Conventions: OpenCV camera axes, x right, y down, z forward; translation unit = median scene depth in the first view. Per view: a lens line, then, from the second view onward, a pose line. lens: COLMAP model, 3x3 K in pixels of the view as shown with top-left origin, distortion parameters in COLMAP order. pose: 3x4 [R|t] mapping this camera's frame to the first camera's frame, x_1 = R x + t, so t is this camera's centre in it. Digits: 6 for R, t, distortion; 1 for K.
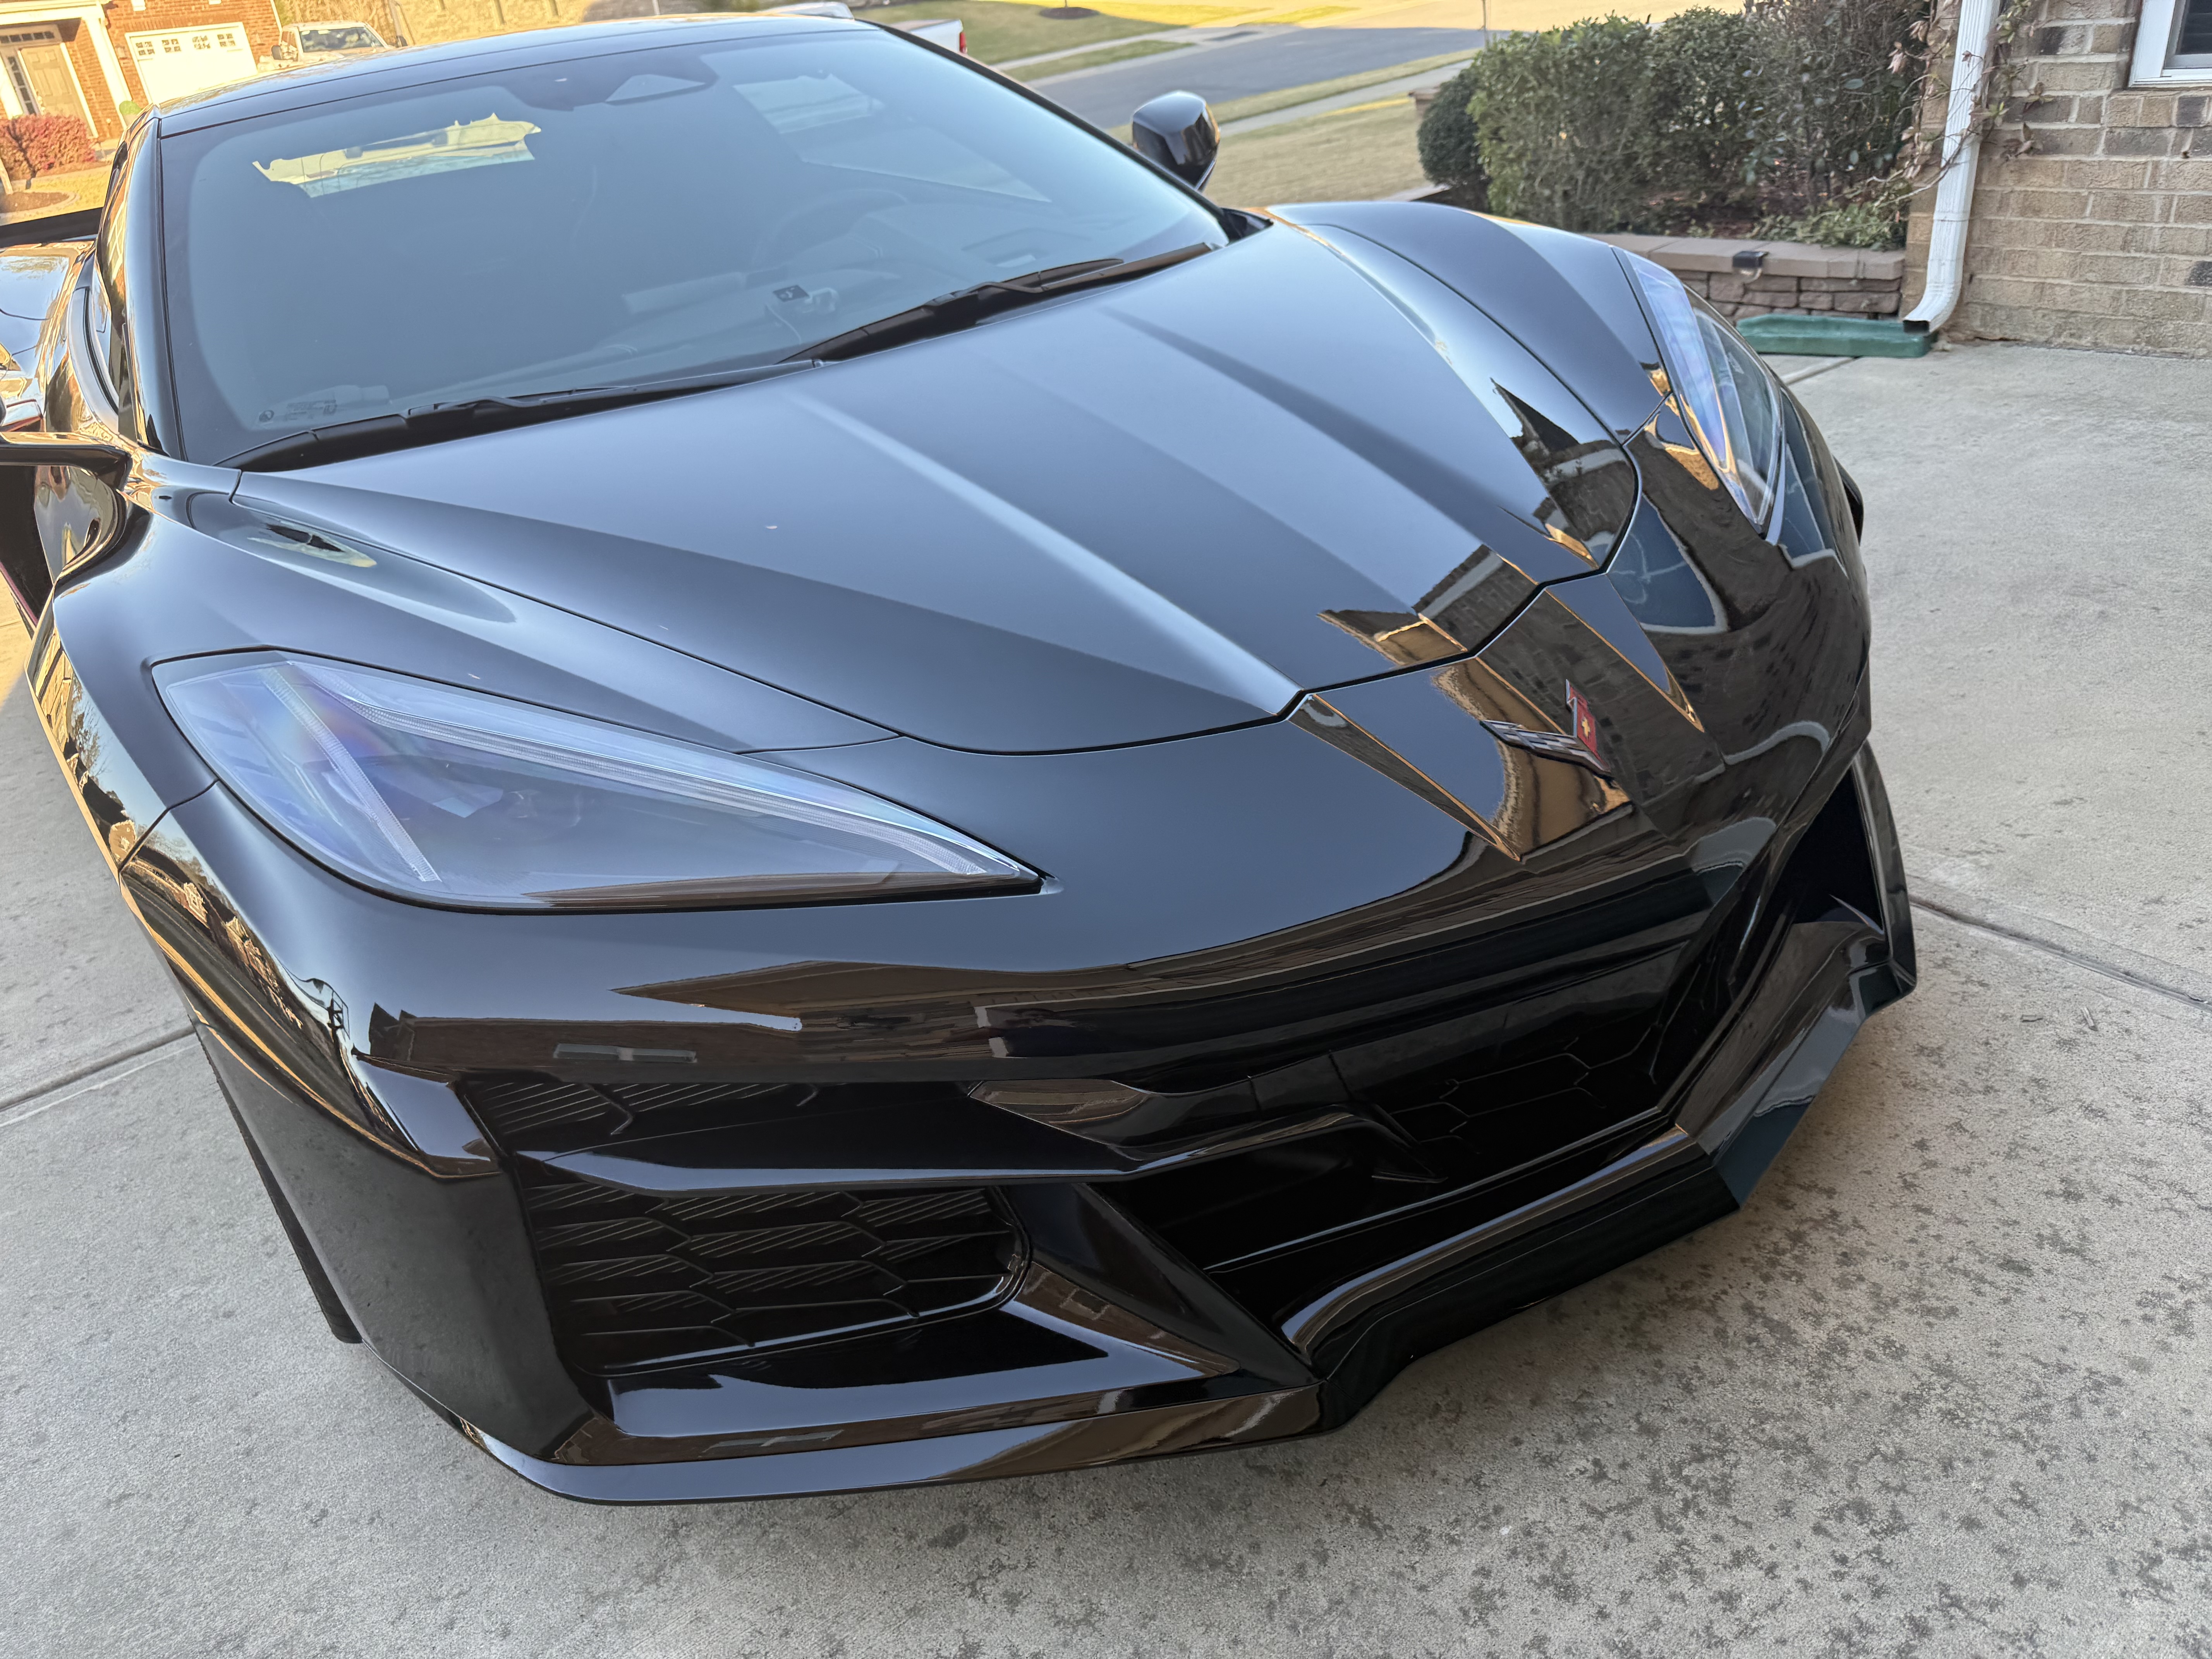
lens RADIAL K [[1590.6, 0, 1106.0], [0, 1590.6, 829.5], [0, 0, 1]] dist [0.005050, -0.007000]
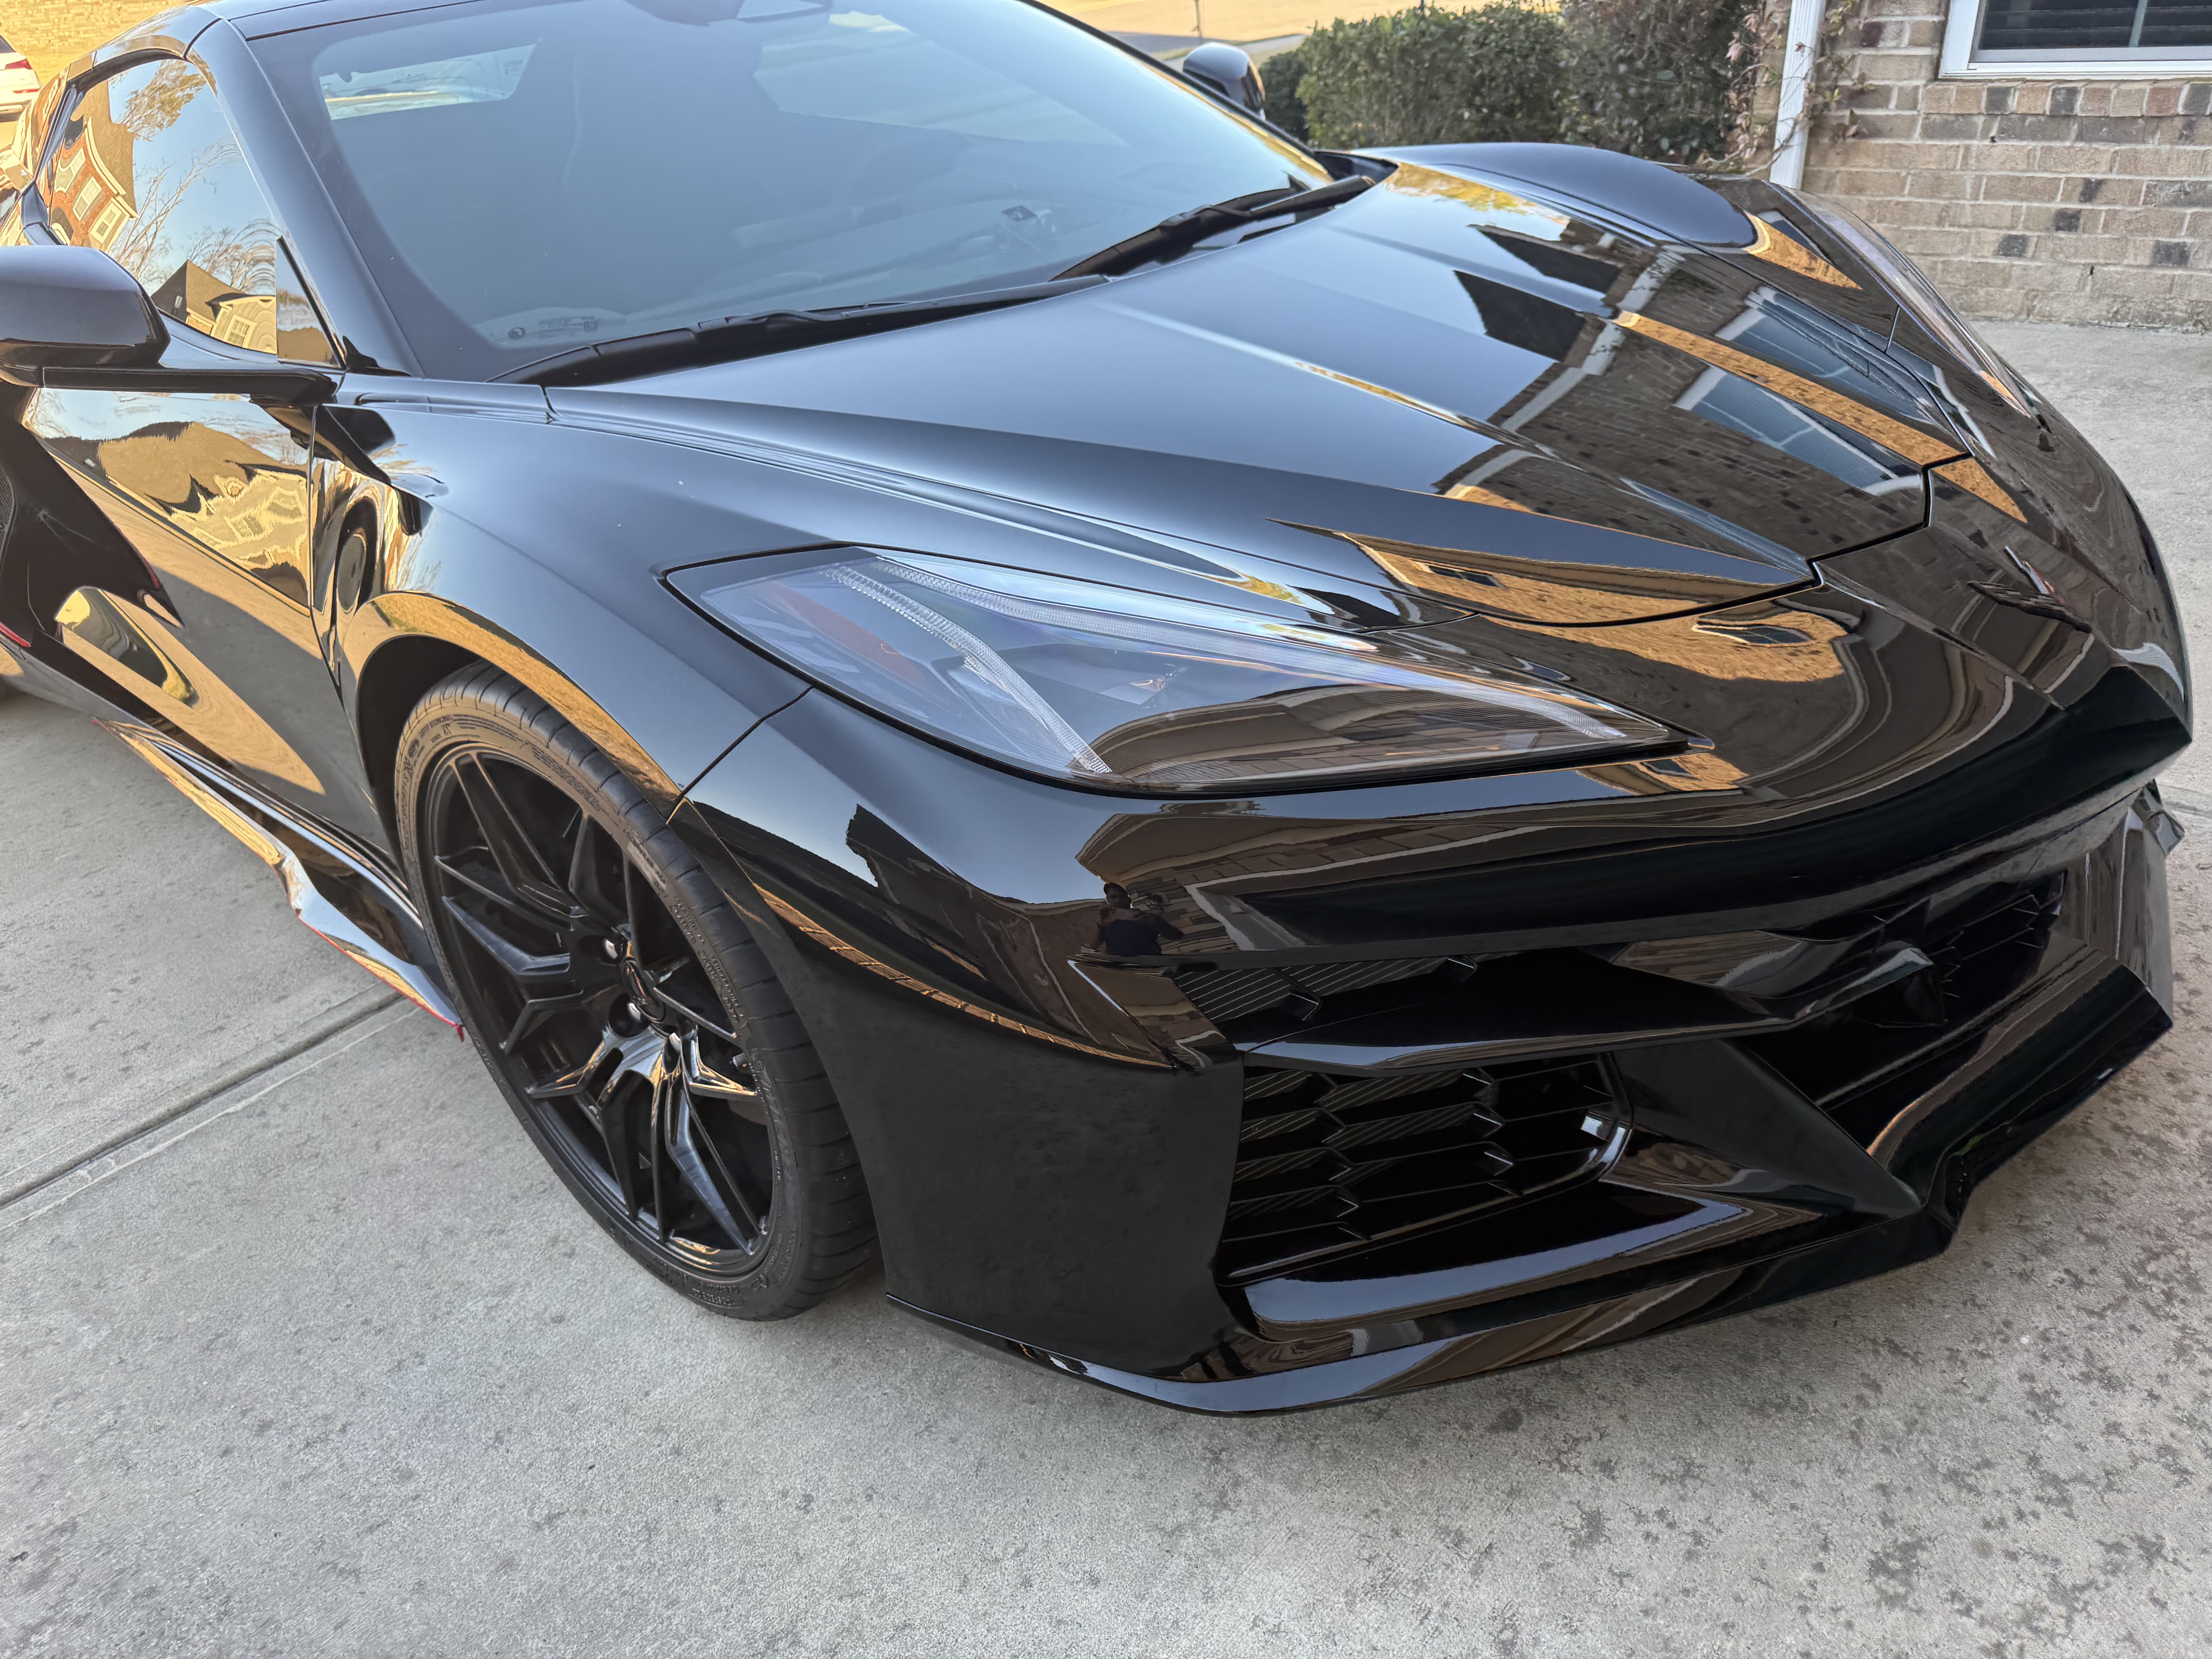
lens RADIAL K [[1605.3, 0, 1098.9], [0, 1605.3, 818.3], [0, 0, 1]] dist [0.003565, -0.003508]
pose [[0.979768, -0.059796, 0.190994, -0.179785], [0.061944, 0.998066, -0.005288, 0.019495], [-0.190309, 0.017012, 0.981577, 0.018224]]
